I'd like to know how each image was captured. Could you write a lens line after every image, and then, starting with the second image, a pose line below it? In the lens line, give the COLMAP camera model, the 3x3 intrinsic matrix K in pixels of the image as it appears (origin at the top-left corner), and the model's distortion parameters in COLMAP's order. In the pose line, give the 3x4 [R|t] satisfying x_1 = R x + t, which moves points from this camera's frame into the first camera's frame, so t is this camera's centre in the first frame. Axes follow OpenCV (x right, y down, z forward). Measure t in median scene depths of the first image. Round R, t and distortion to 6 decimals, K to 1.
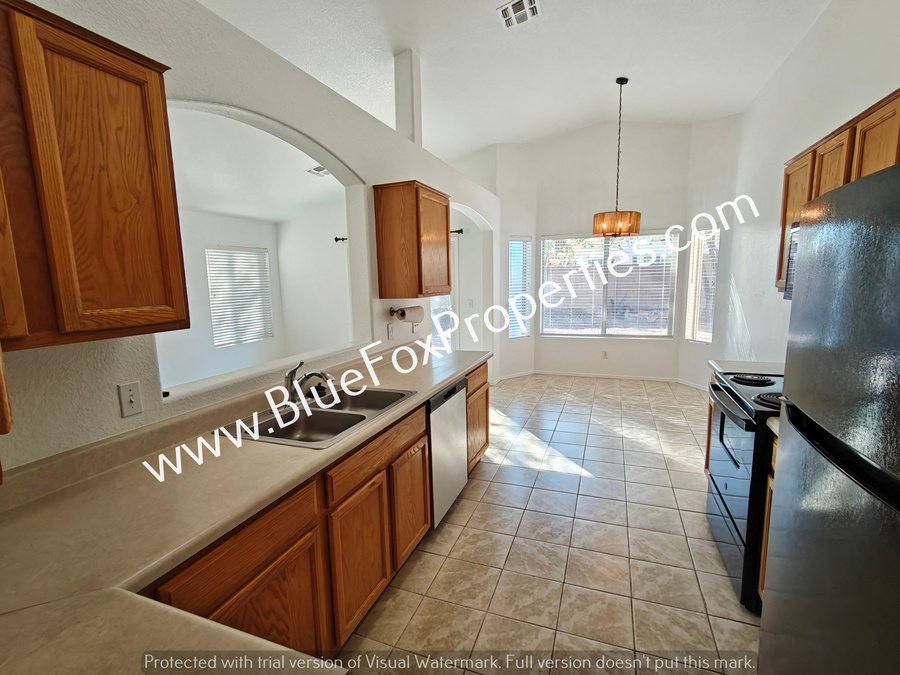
lens RADIAL K [[437.2, 0, 445.5], [0, 437.2, 343.5], [0, 0, 1]] dist [0.001510, 0.002224]
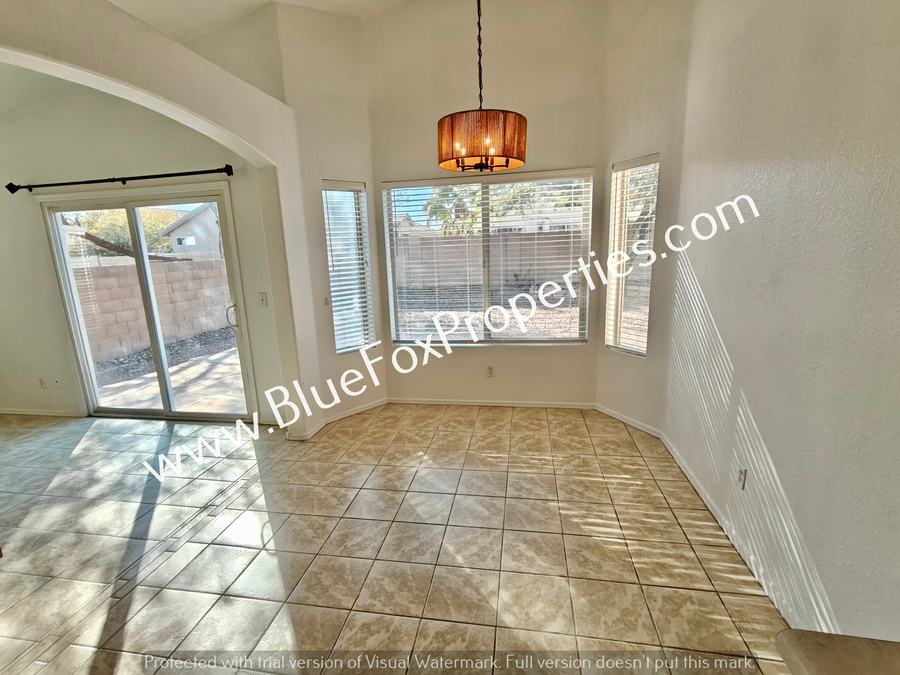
lens RADIAL K [[437.2, 0, 445.5], [0, 437.2, 343.5], [0, 0, 1]] dist [0.001510, 0.002224]
pose [[0.981677, -0.057294, 0.181737, 0.212624], [0.045438, 0.996599, 0.068745, -0.070870], [-0.185058, -0.059227, 0.980941, 0.436522]]
